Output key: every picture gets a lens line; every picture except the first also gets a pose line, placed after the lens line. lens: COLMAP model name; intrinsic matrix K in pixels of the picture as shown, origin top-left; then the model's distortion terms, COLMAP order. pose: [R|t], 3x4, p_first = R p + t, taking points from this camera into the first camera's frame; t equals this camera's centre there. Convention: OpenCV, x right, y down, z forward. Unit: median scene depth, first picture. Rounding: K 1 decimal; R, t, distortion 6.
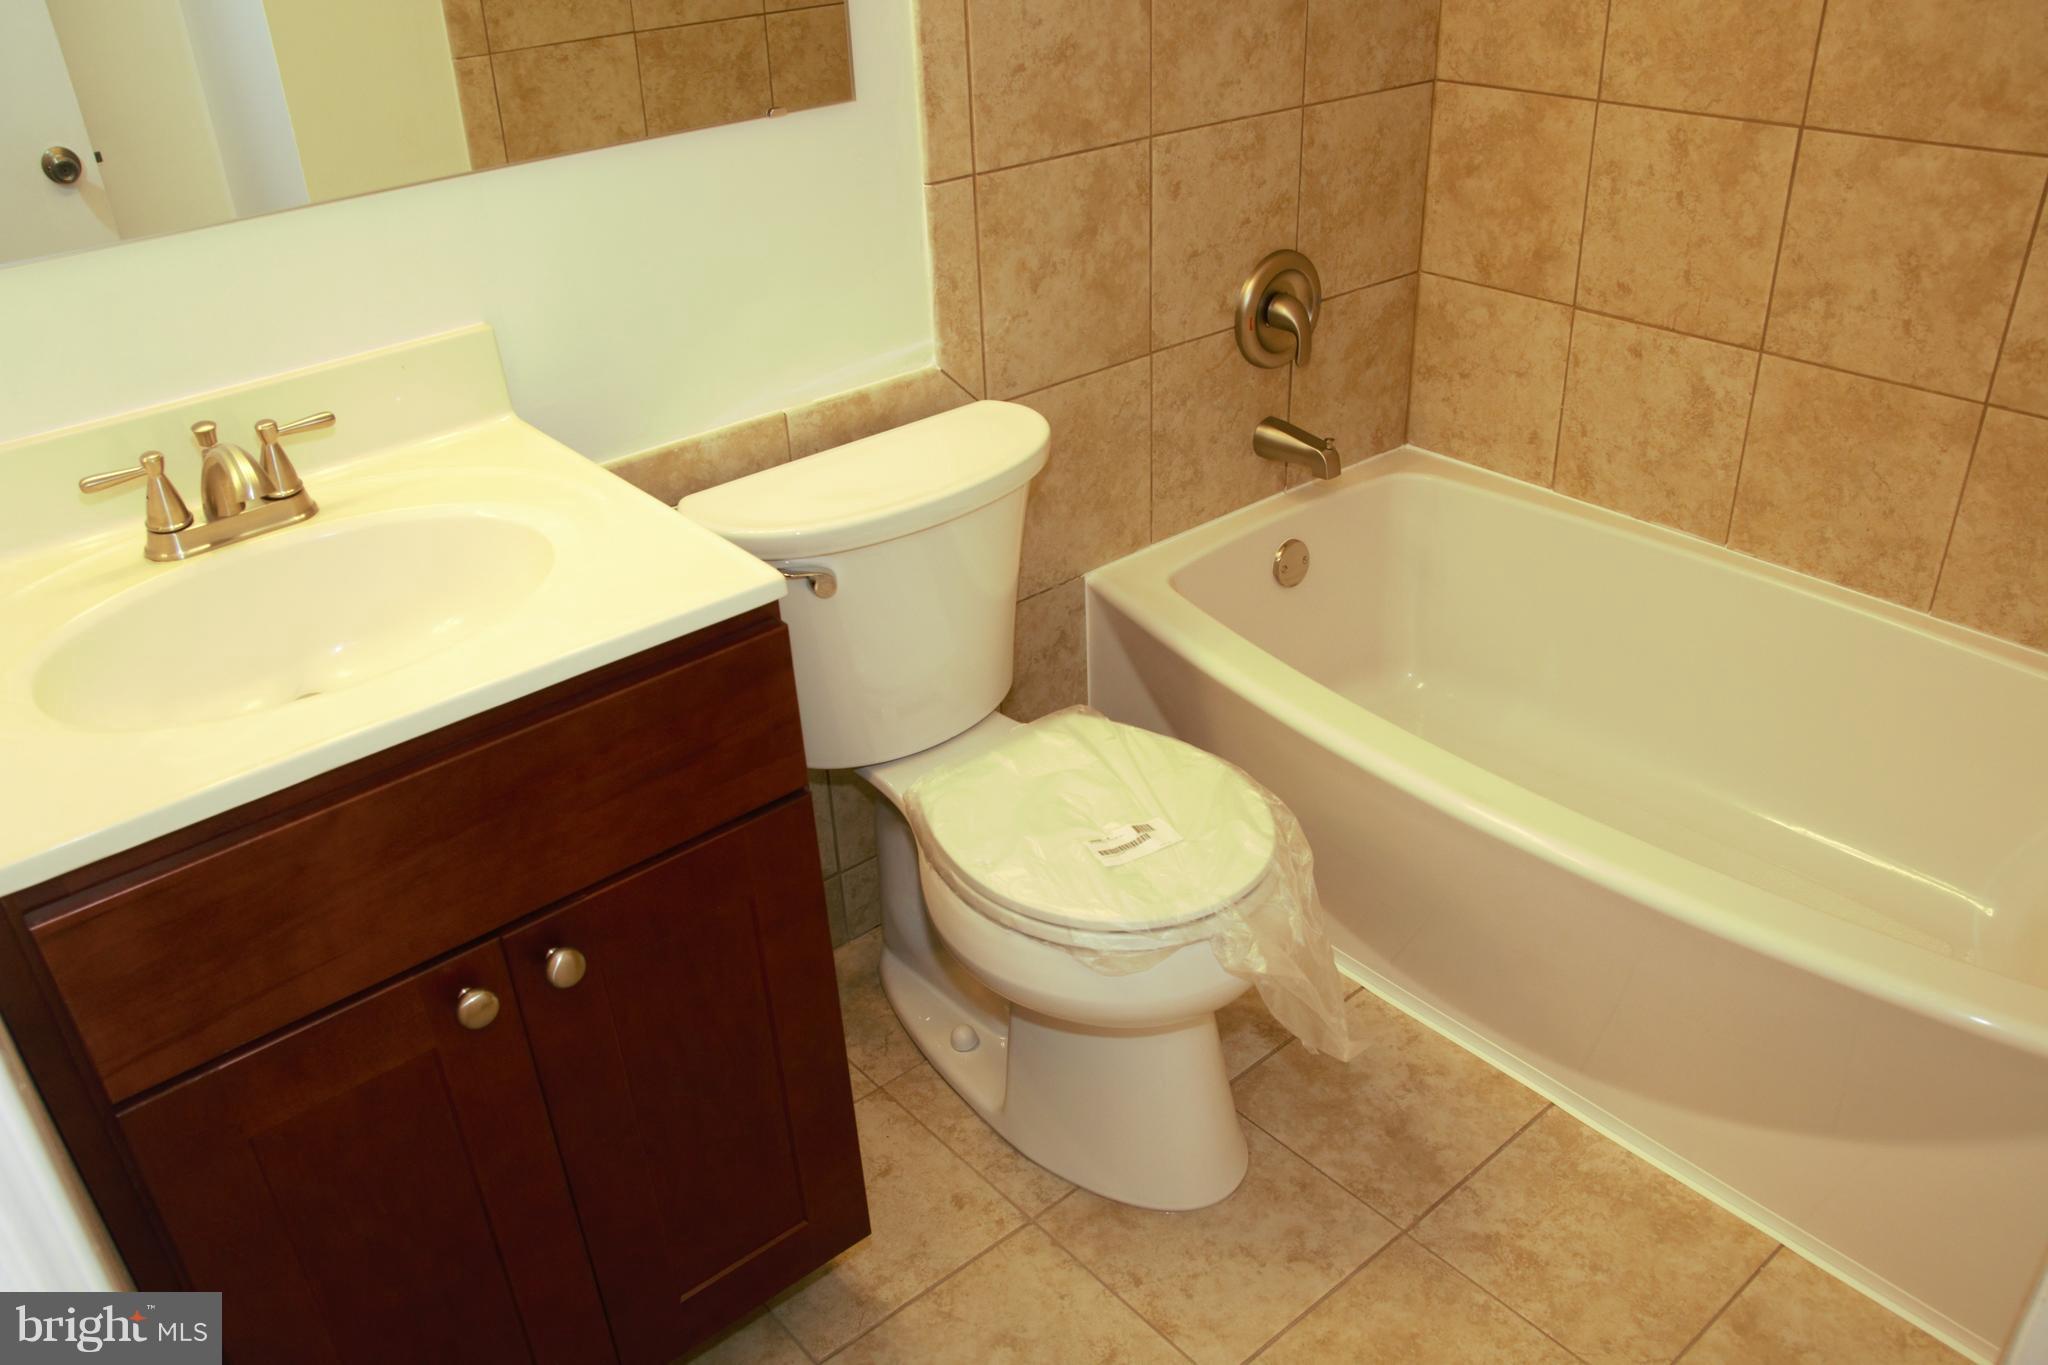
lens RADIAL K [[1636.5, 0, 991.4], [0, 1636.5, 702.4], [0, 0, 1]] dist [-0.116452, 0.108748]
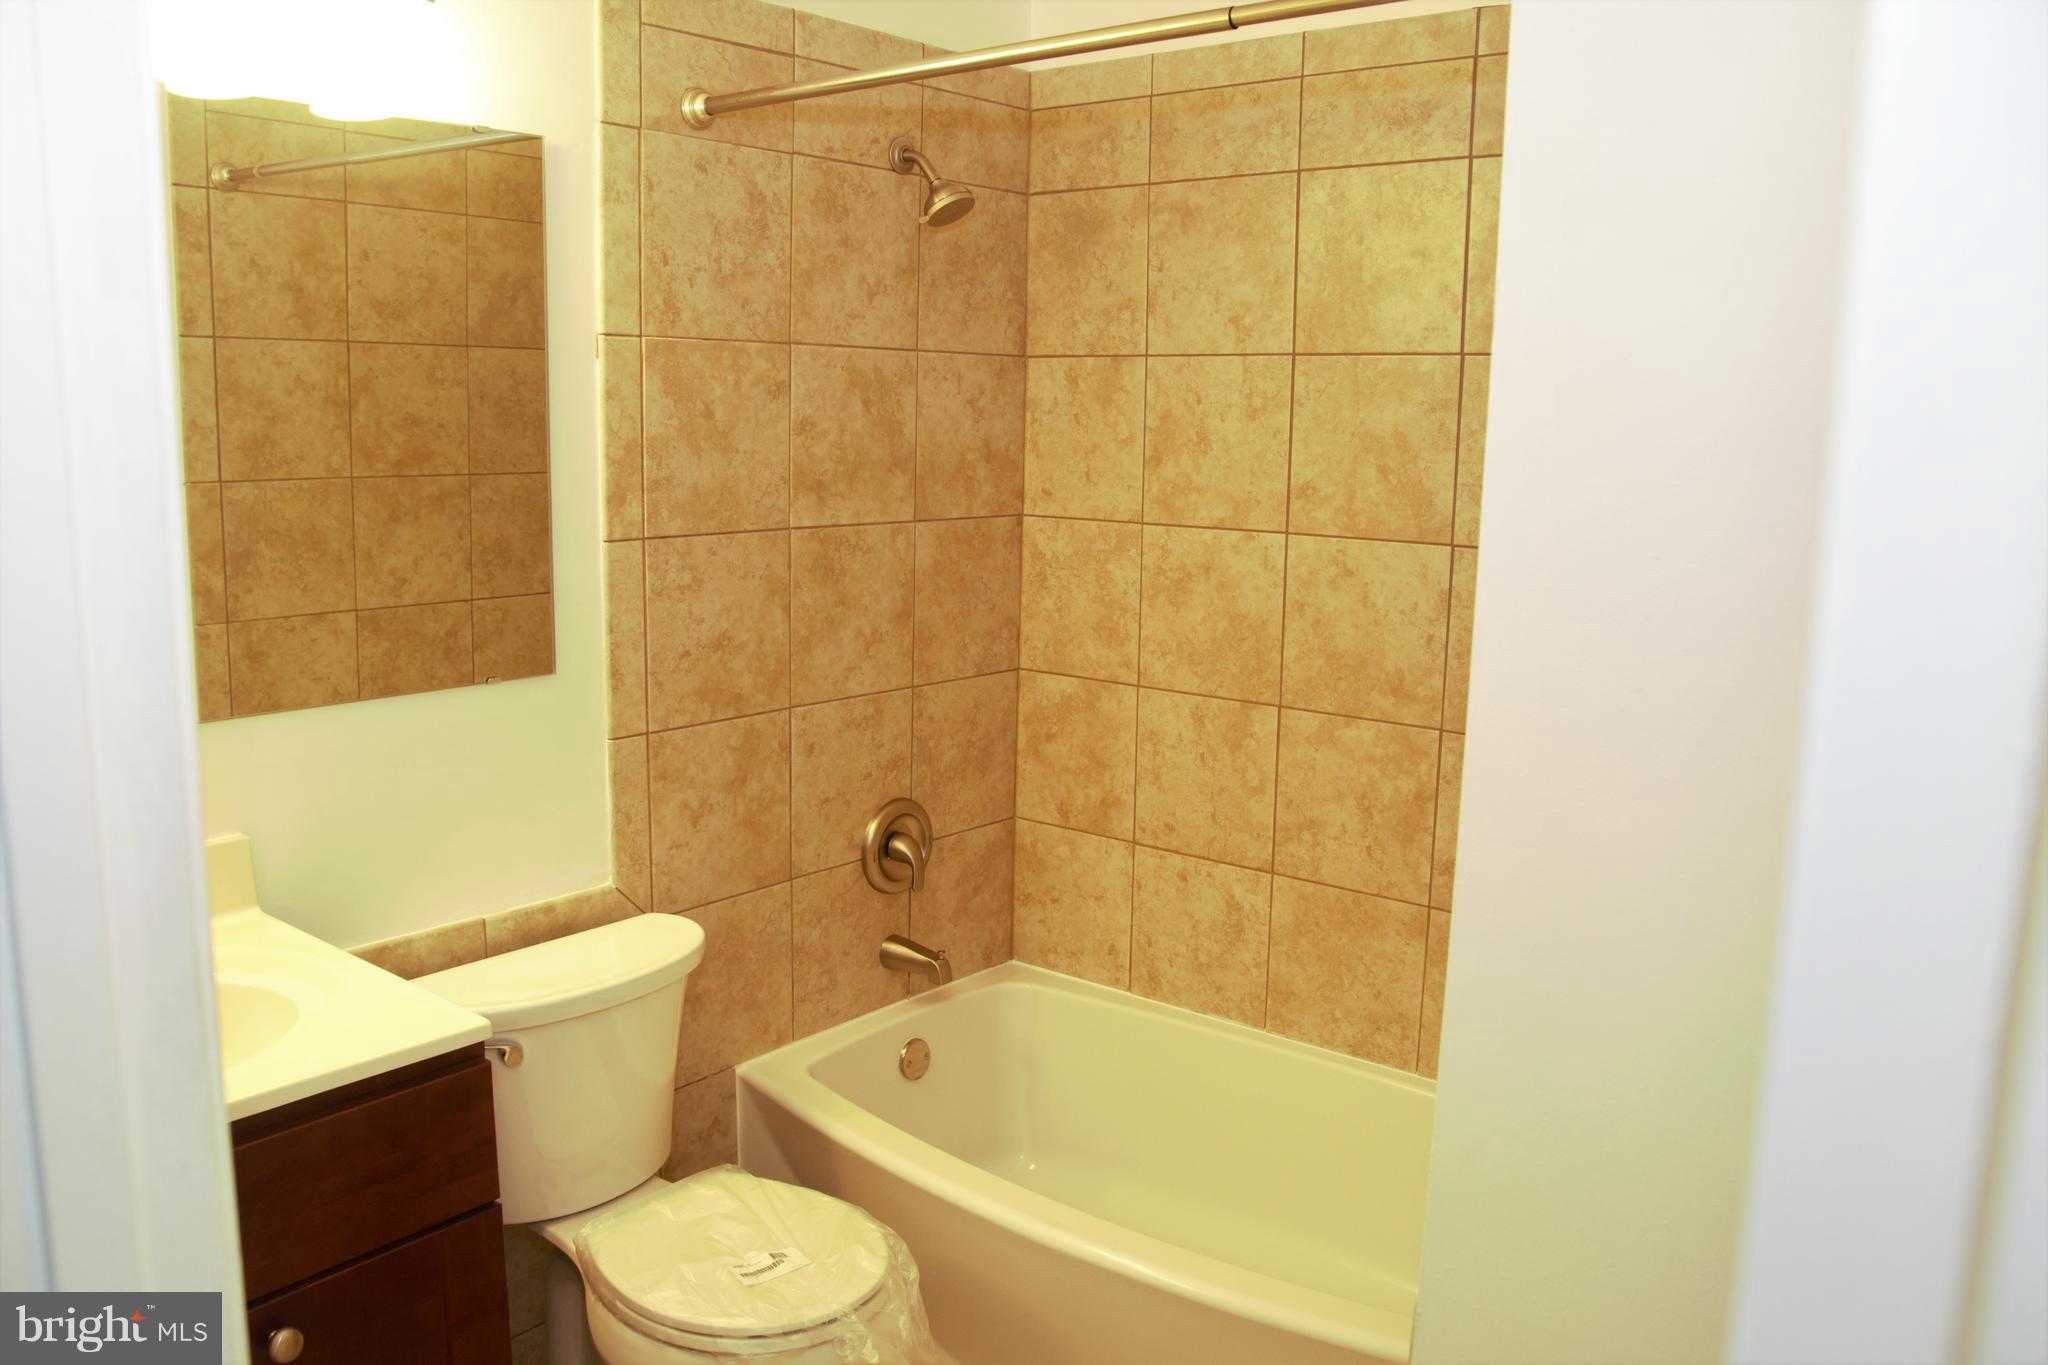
lens RADIAL K [[1636.5, 0, 1017.8], [0, 1636.5, 674.8], [0, 0, 1]] dist [-0.116452, 0.108748]
pose [[0.977165, 0.028331, 0.210583, 0.002662], [0.047941, 0.936117, -0.348405, 0.078277], [-0.207001, 0.350545, 0.913383, -0.211325]]
